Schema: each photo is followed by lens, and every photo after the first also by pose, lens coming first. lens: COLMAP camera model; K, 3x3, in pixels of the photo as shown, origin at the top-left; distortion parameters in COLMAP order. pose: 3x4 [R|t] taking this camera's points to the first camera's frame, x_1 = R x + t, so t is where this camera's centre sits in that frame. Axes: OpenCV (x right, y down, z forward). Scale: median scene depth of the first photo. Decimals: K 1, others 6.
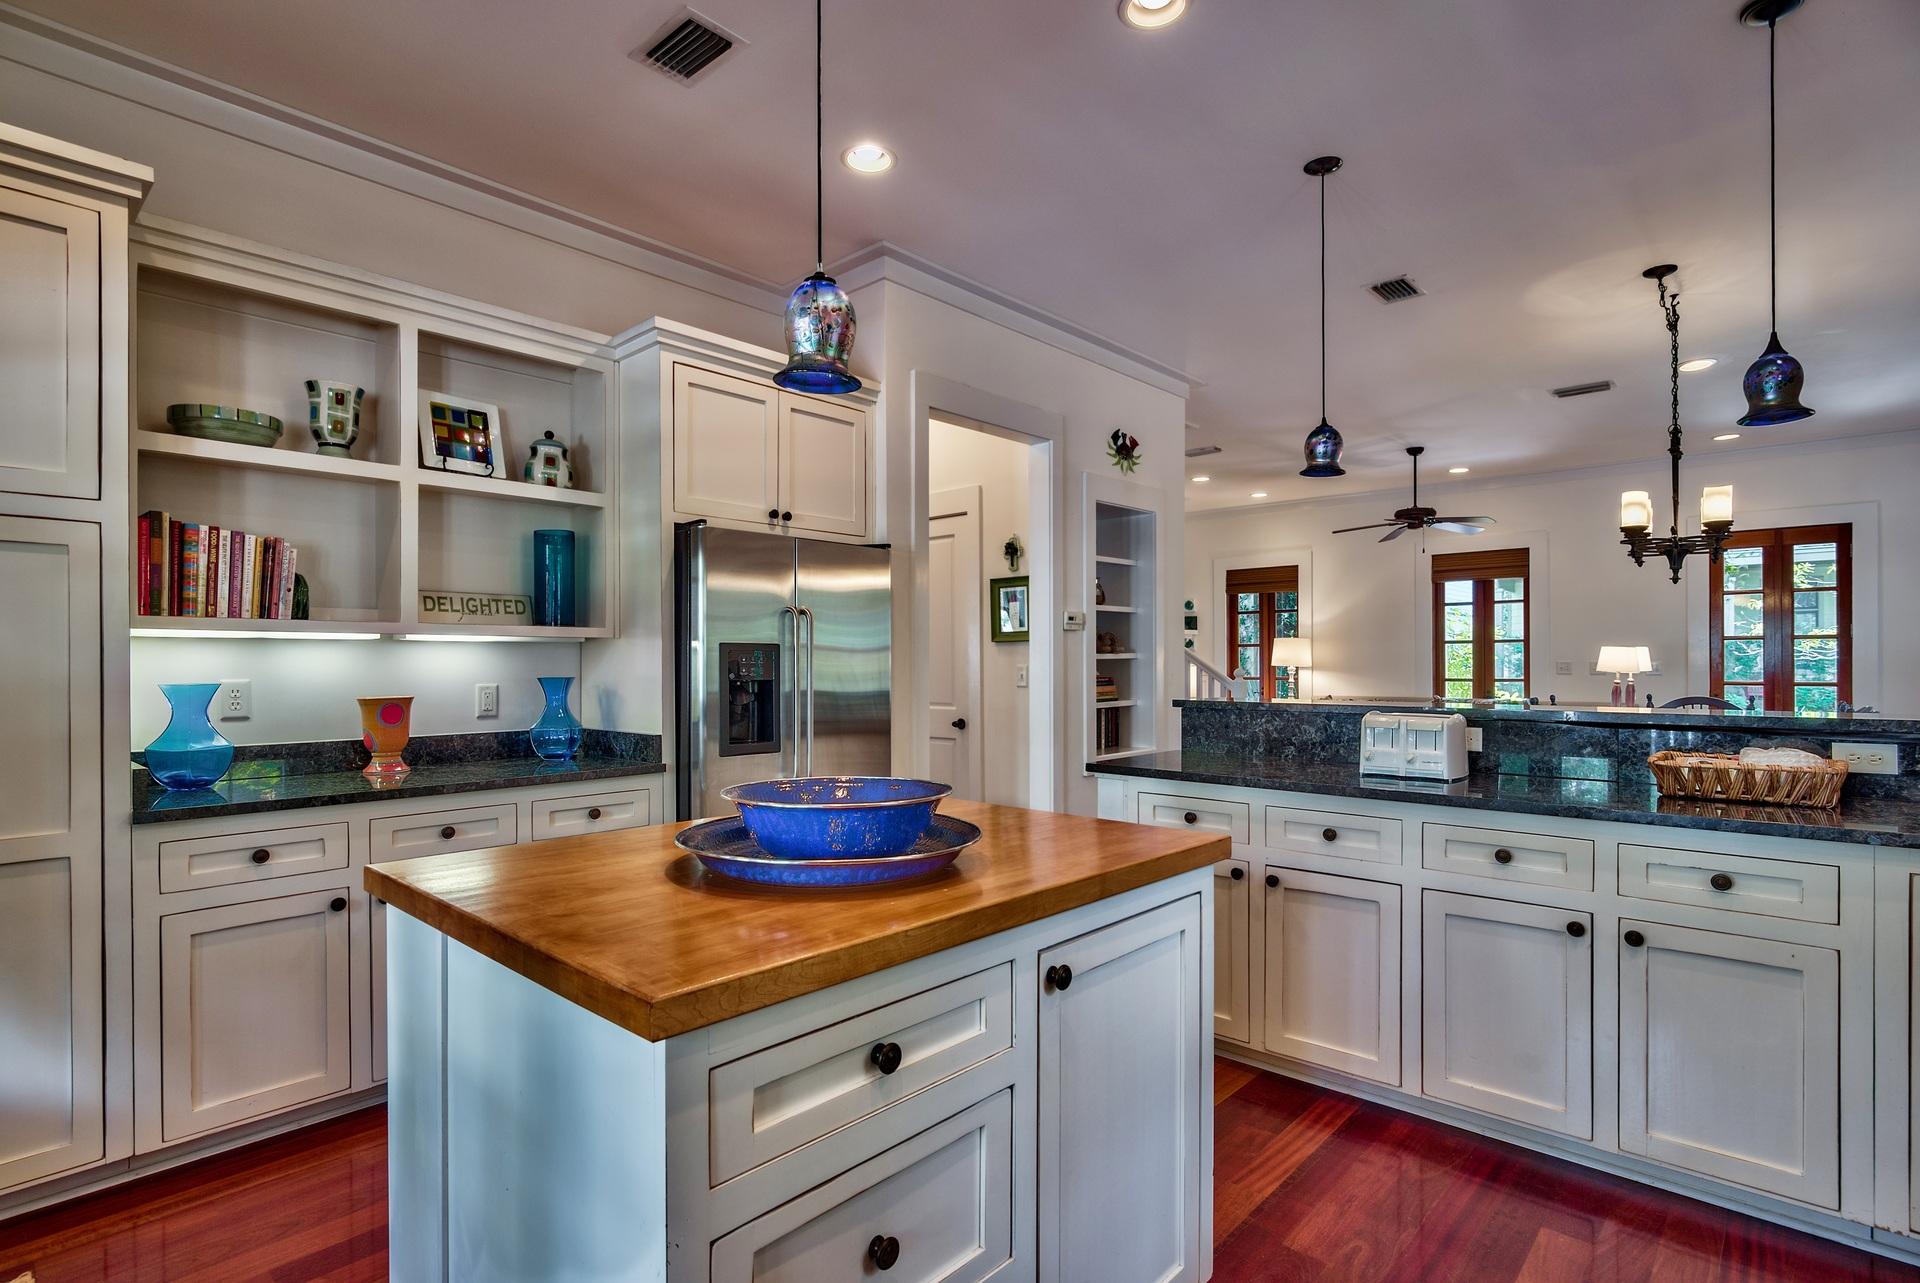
lens RADIAL K [[945.0, 0, 956.6], [0, 945.0, 656.8], [0, 0, 1]] dist [-0.001187, 0.000383]
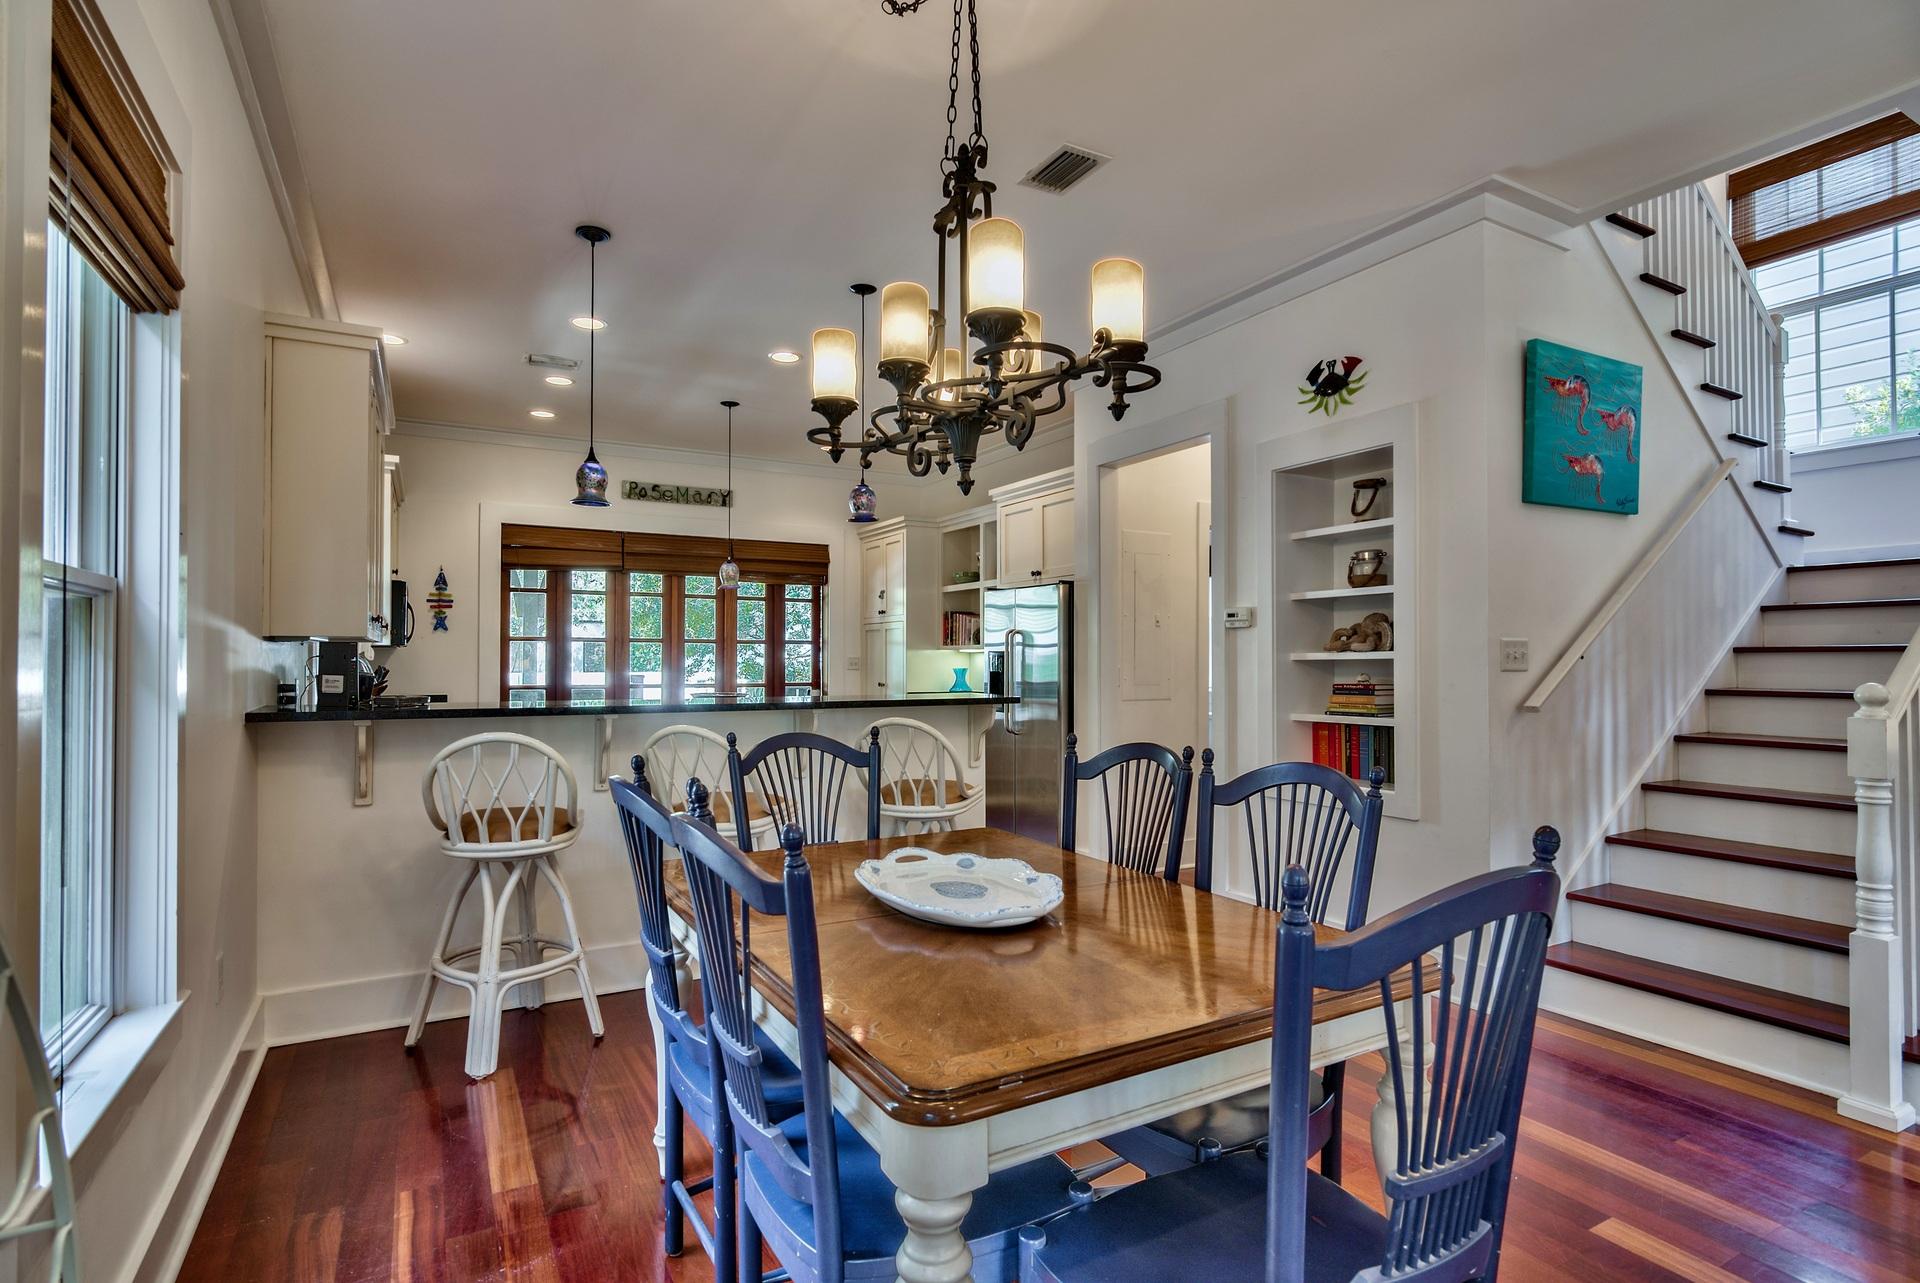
lens RADIAL K [[945.0, 0, 944.6], [0, 945.0, 646.6], [0, 0, 1]] dist [-0.001187, 0.000383]
pose [[-0.322044, -0.009532, -0.946677, 1.597809], [0.007079, 0.999897, -0.012476, -0.000379], [0.946698, -0.010719, -0.321943, 1.525254]]
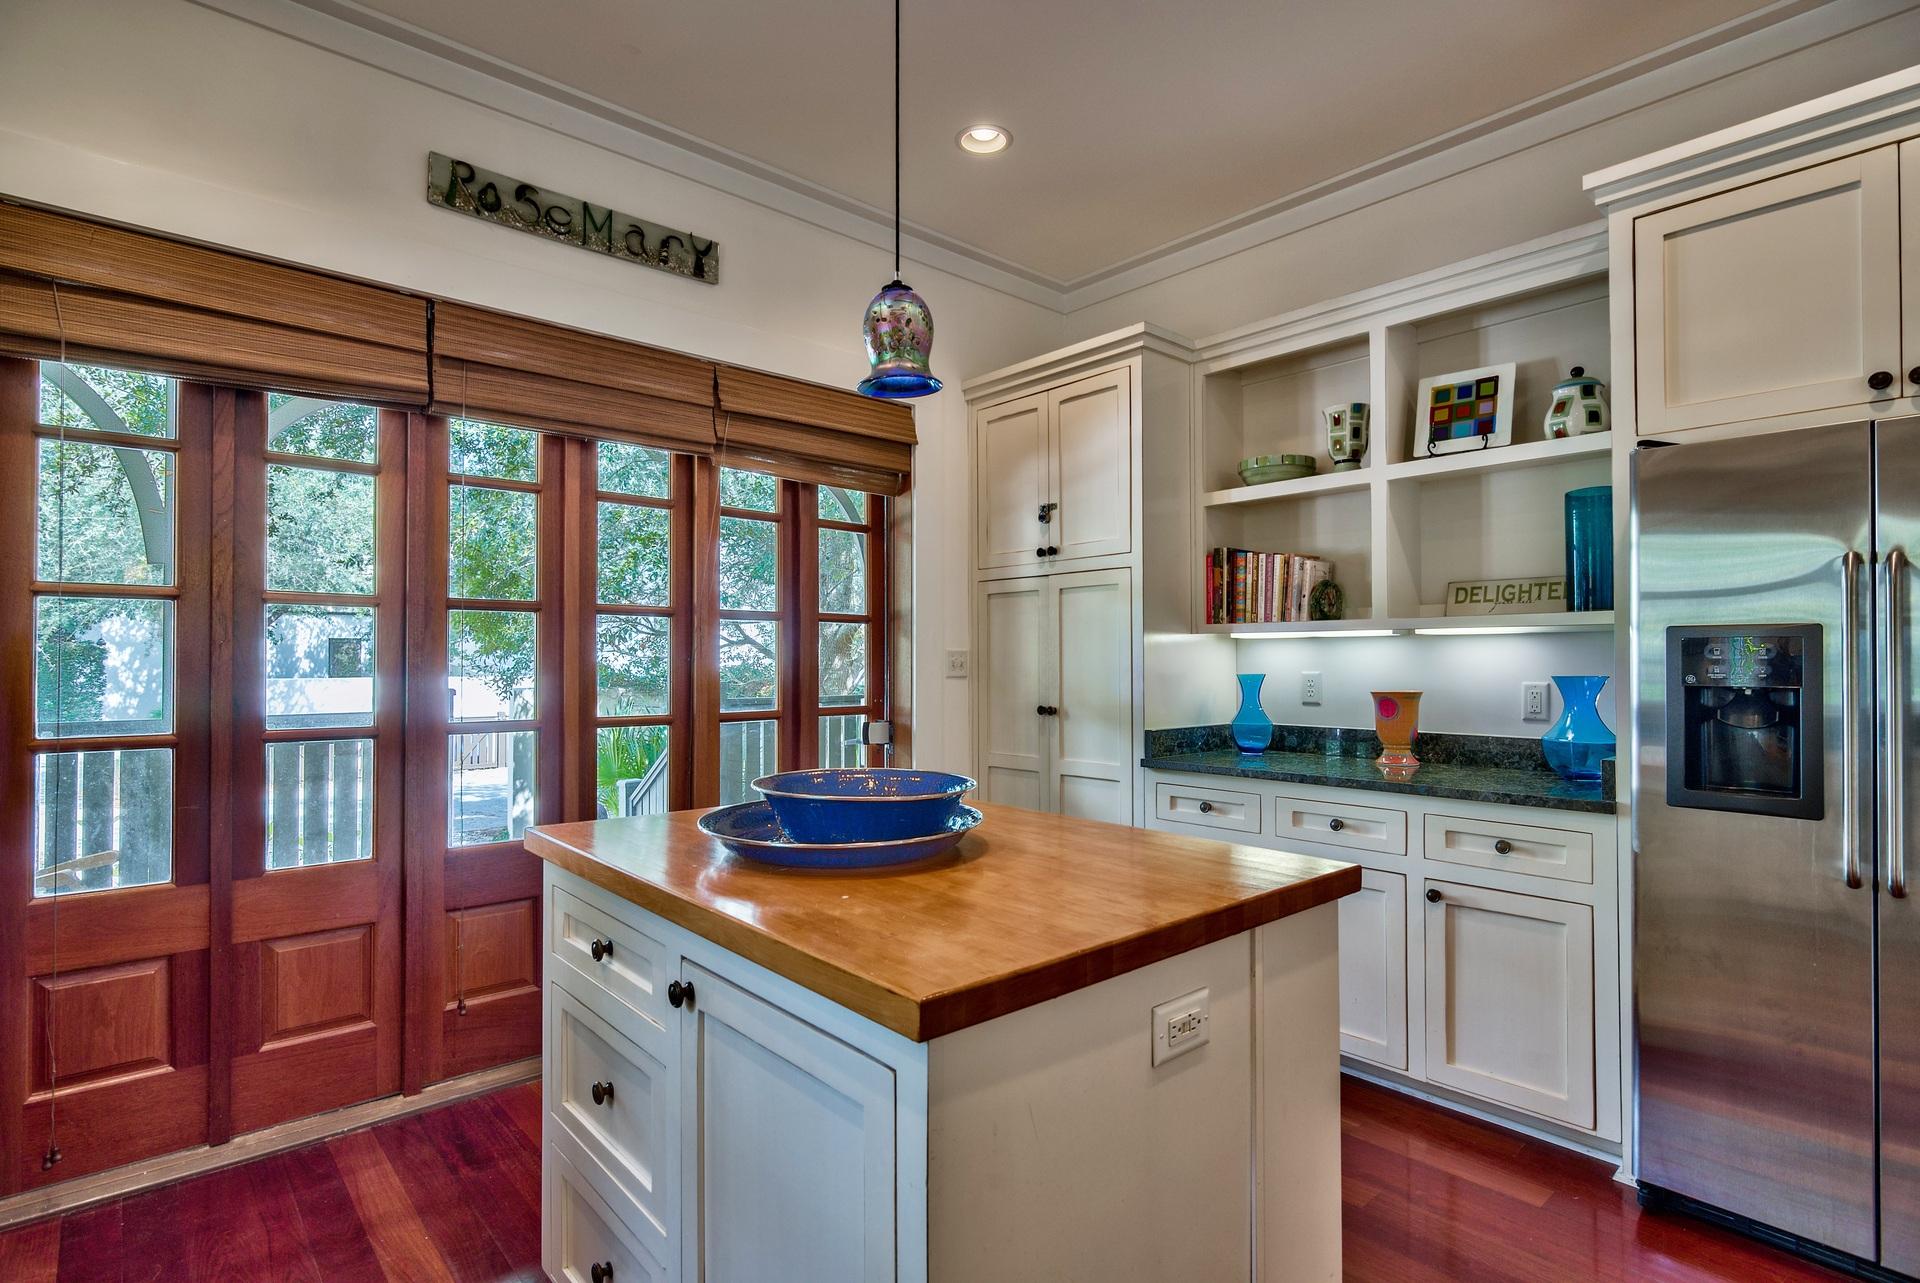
lens RADIAL K [[945.0, 0, 950.5], [0, 945.0, 638.4], [0, 0, 1]] dist [-0.001187, 0.000383]
pose [[-0.111437, -0.019567, -0.993579, 0.433285], [0.007066, 0.999765, -0.020481, 0.002800], [0.993746, -0.009303, -0.111273, 0.583871]]
